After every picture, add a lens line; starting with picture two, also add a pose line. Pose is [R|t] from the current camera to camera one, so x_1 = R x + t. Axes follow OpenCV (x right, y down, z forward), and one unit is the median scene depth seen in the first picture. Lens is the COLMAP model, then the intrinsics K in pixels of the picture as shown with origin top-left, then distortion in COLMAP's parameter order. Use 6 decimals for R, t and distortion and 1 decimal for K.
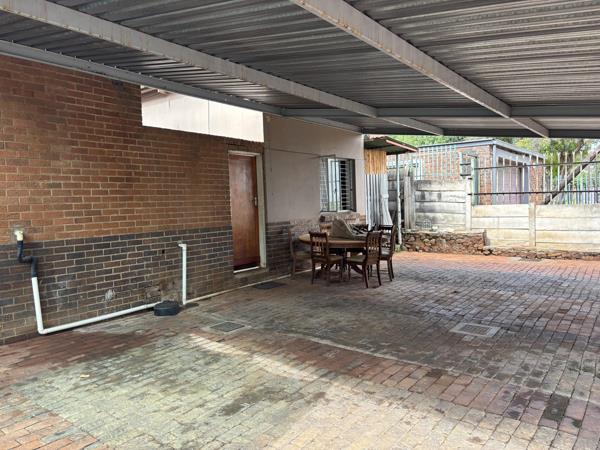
lens RADIAL K [[453.2, 0, 300.0], [0, 453.2, 225.0], [0, 0, 1]] dist [0.072538, -0.067736]
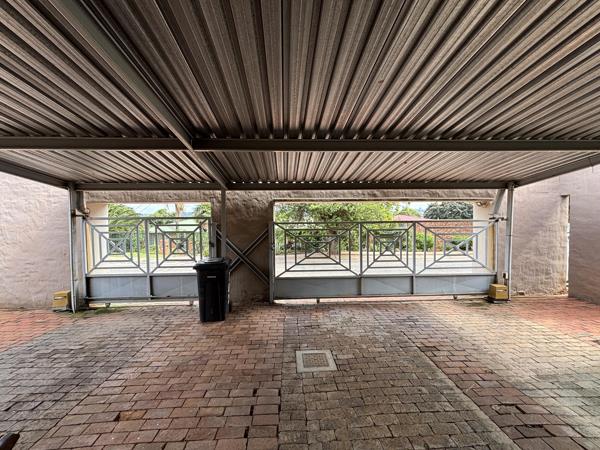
lens RADIAL K [[236.6, 0, 300.0], [0, 236.6, 225.0], [0, 0, 1]] dist [0.000656, -0.000448]
pose [[-0.651569, 0.027175, 0.758102, -0.025650], [0.065726, 0.997622, 0.020729, -0.110332], [-0.755736, 0.063334, -0.651806, 1.493932]]
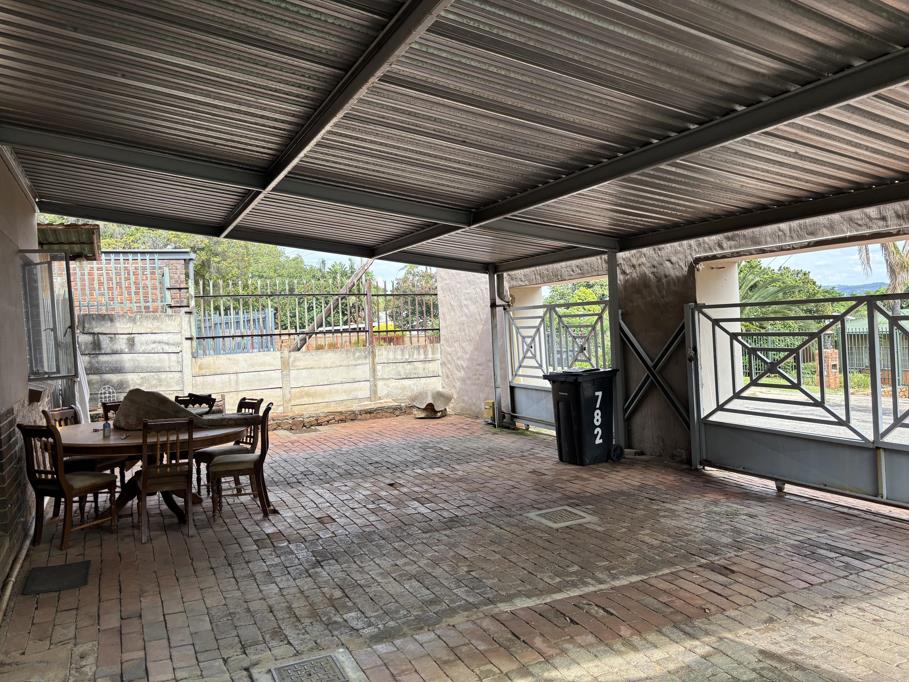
lens RADIAL K [[686.7, 0, 454.5], [0, 686.7, 341.0], [0, 0, 1]] dist [0.072538, -0.067736]
pose [[0.446869, -0.017661, 0.894425, -0.726017], [0.080527, 0.996540, -0.020555, -0.042517], [-0.890968, 0.081211, 0.446745, 0.697780]]
